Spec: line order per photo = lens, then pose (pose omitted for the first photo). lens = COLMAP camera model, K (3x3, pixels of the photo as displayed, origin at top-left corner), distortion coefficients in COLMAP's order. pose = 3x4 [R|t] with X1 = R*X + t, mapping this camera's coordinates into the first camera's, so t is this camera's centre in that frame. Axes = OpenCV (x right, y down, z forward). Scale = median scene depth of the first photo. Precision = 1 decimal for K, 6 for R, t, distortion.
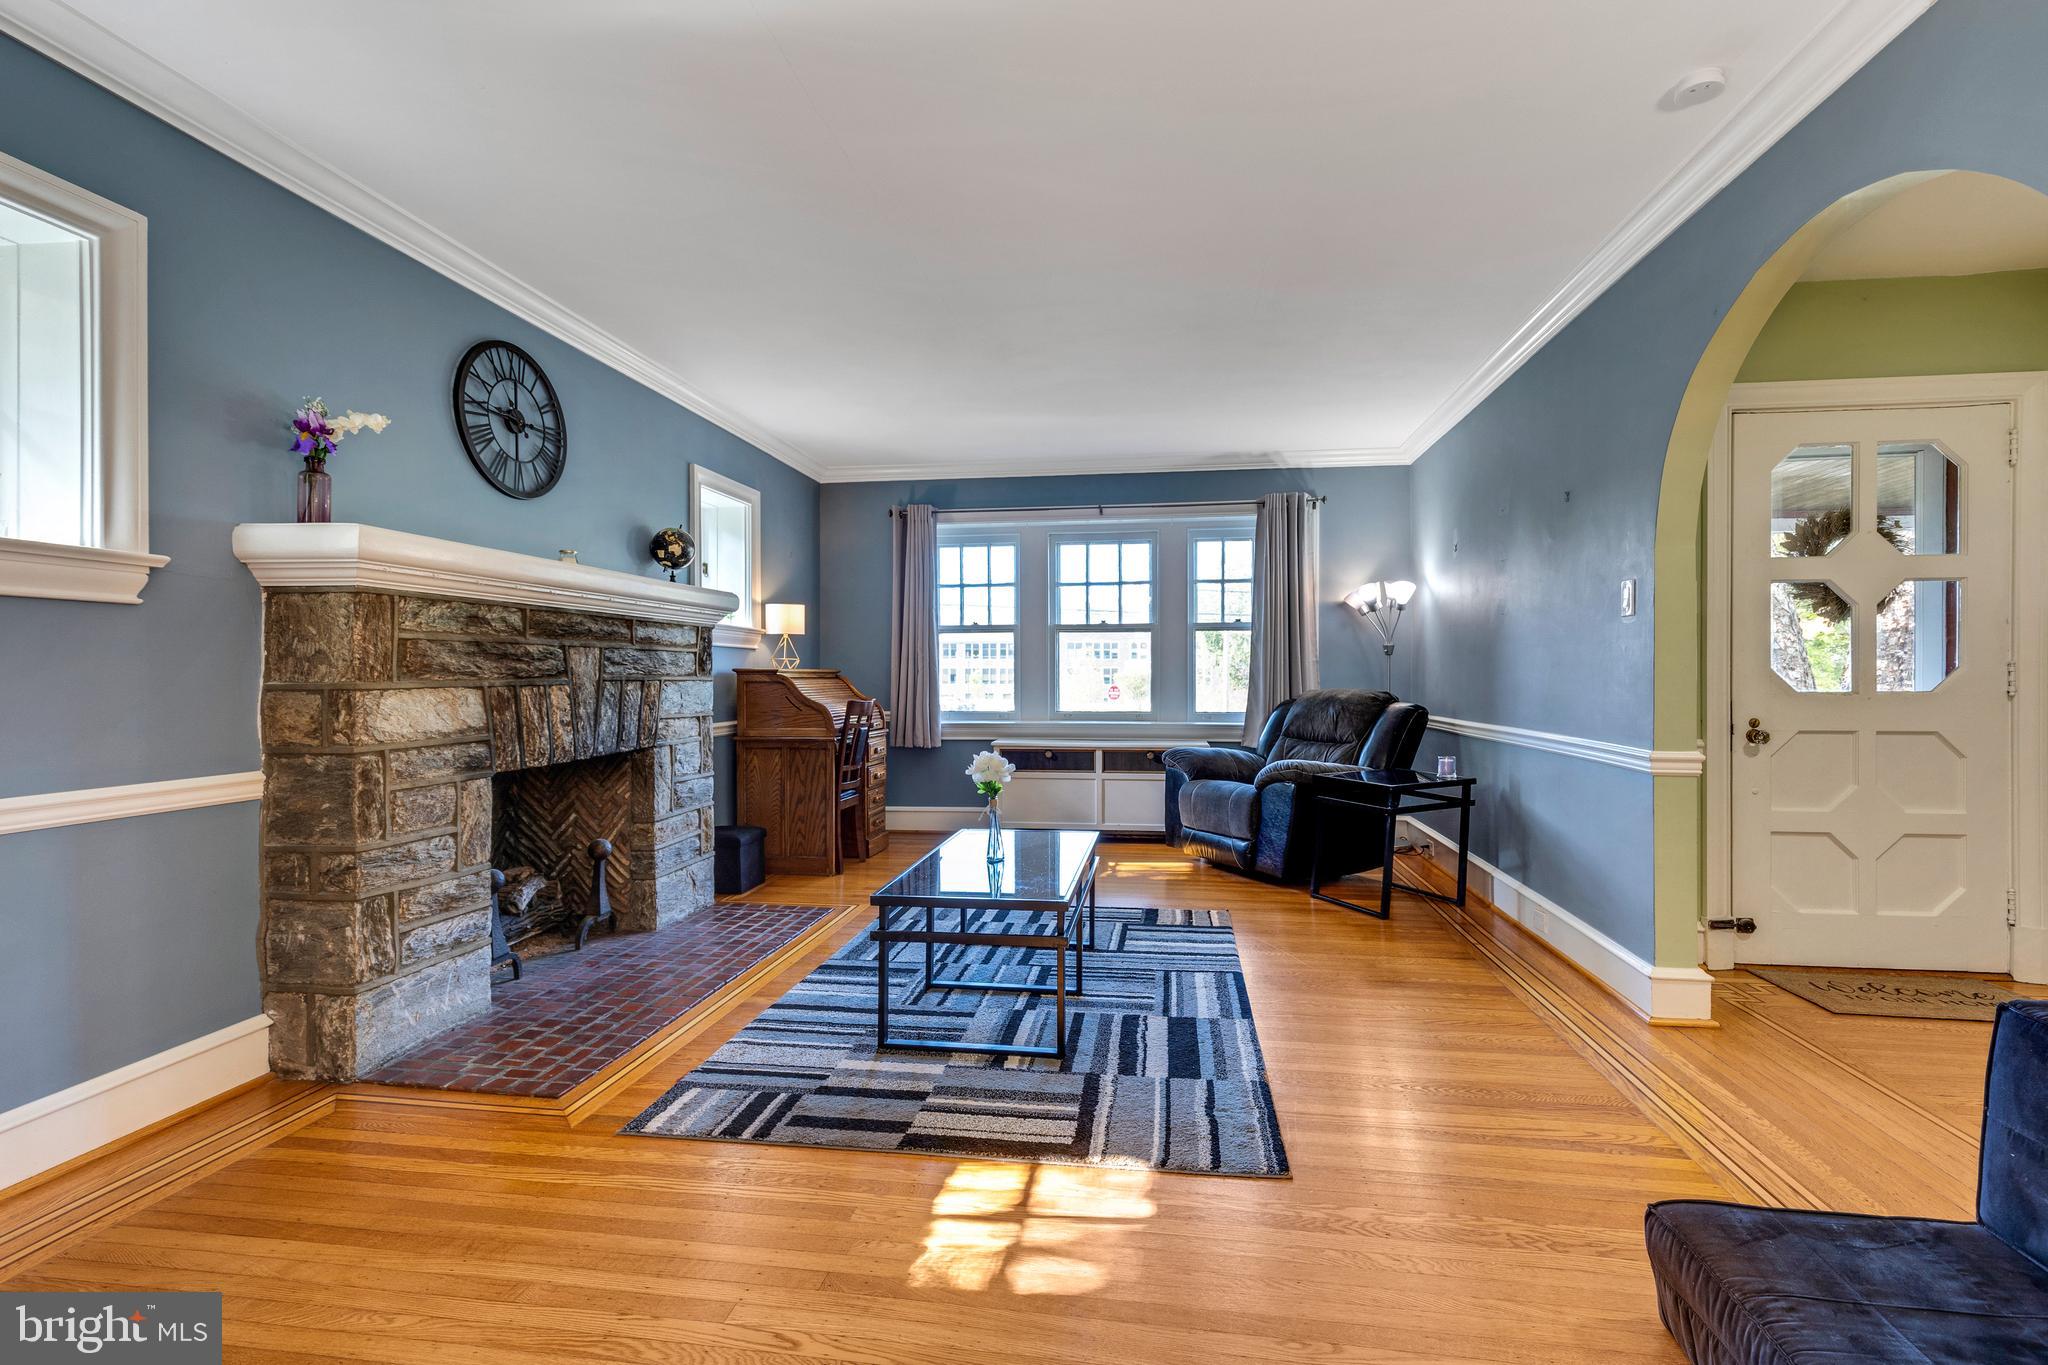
lens RADIAL K [[918.0, 0, 1031.7], [0, 918.0, 679.3], [0, 0, 1]] dist [0.004020, -0.000502]
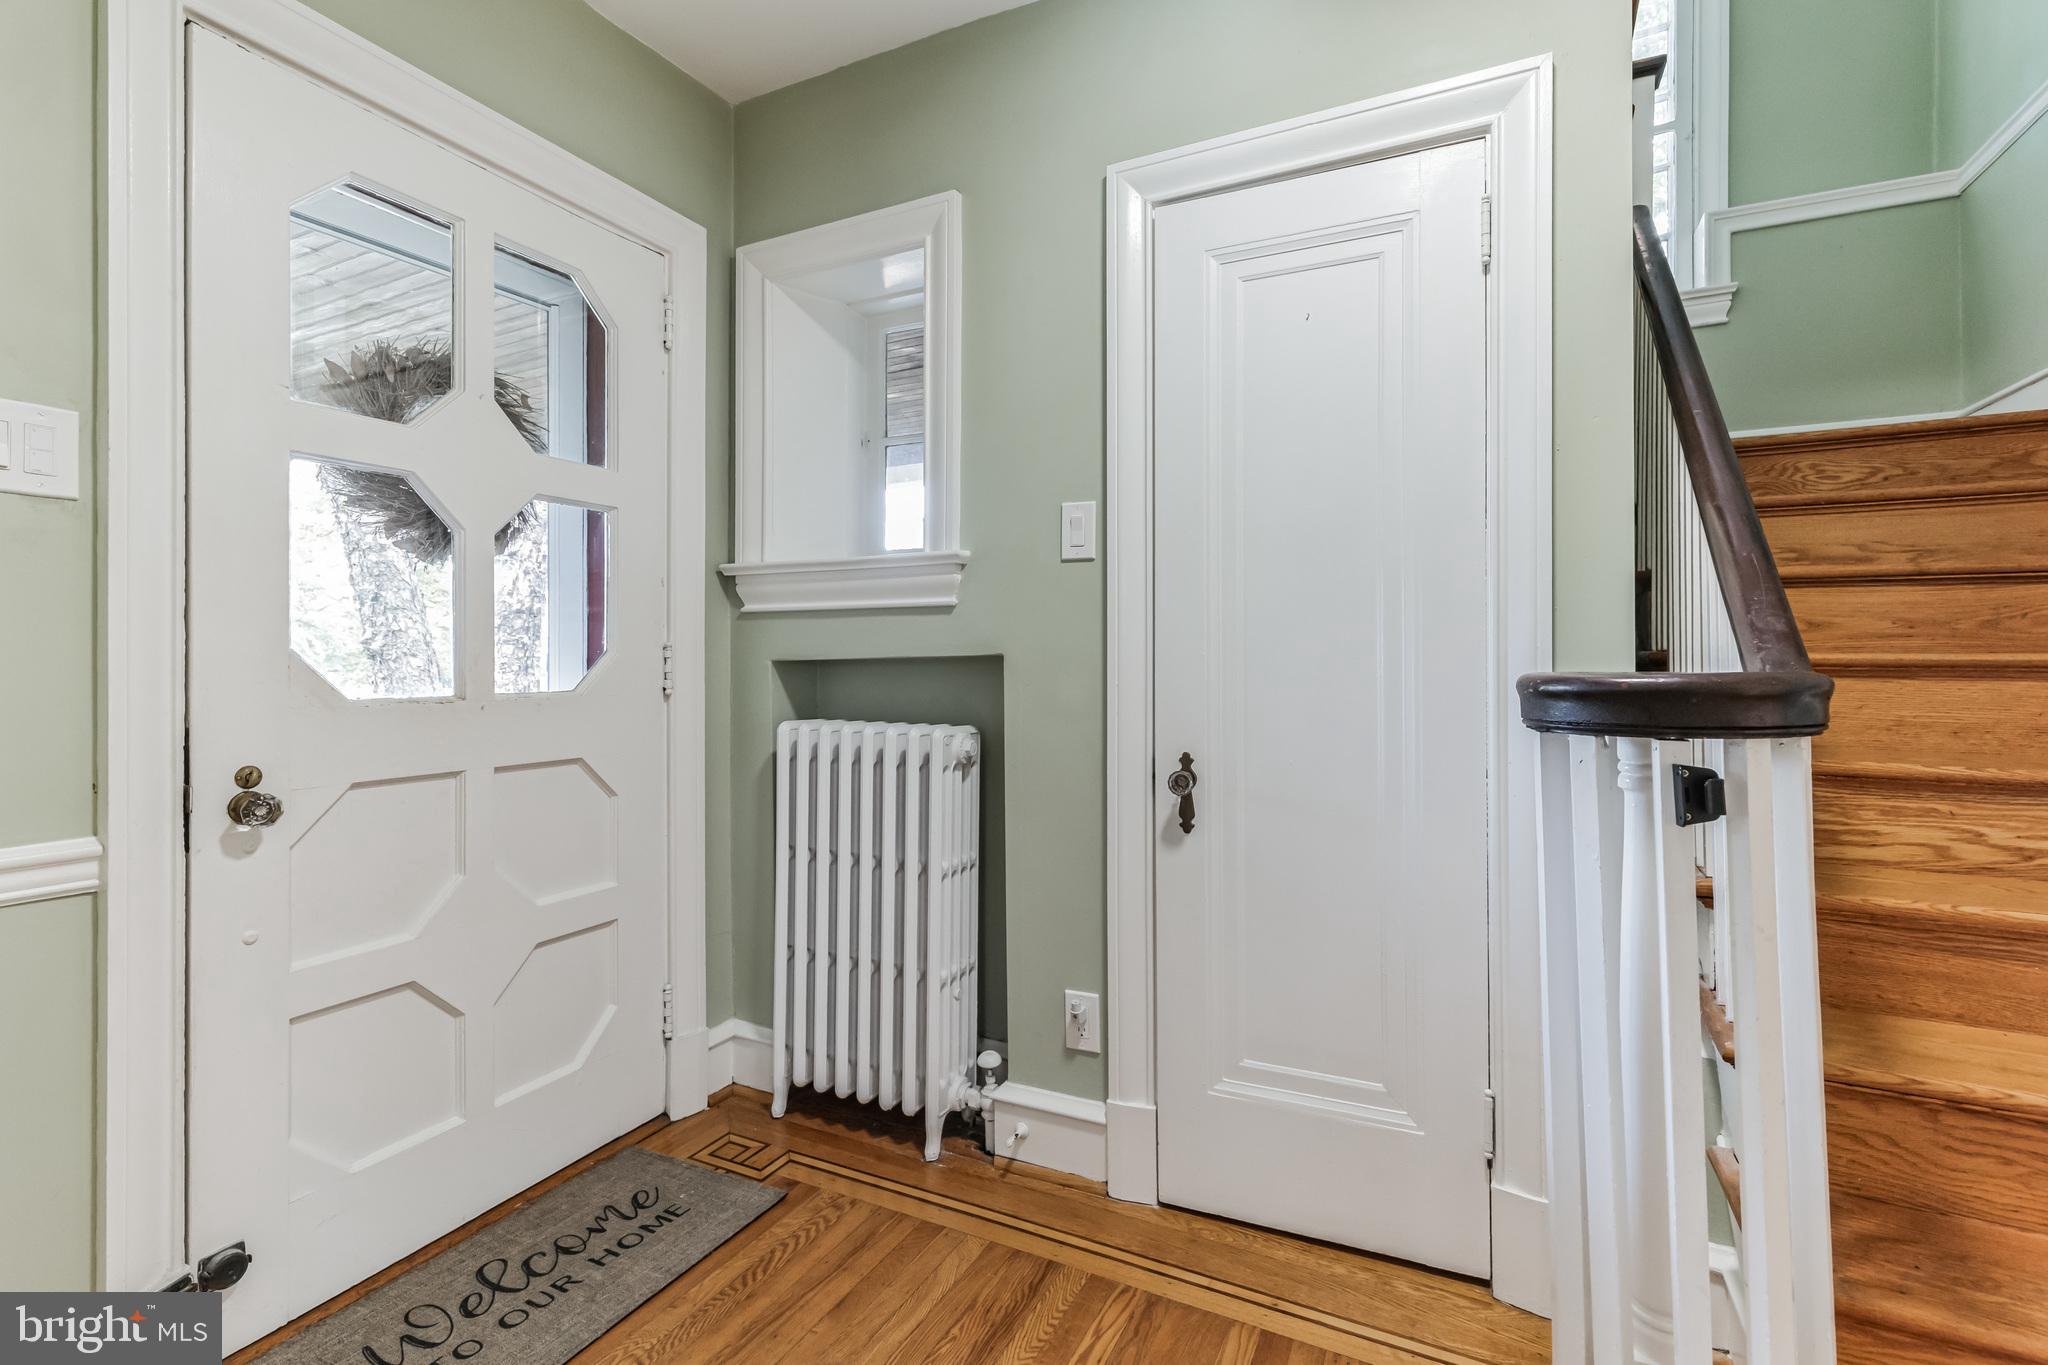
lens RADIAL K [[930.2, 0, 1025.1], [0, 930.2, 666.7], [0, 0, 1]] dist [0.005165, 0.001035]
pose [[0.314827, -0.002794, 0.949145, 0.483182], [0.003000, 0.999994, 0.001948, -0.003200], [-0.949144, 0.002234, 0.314833, 0.517540]]
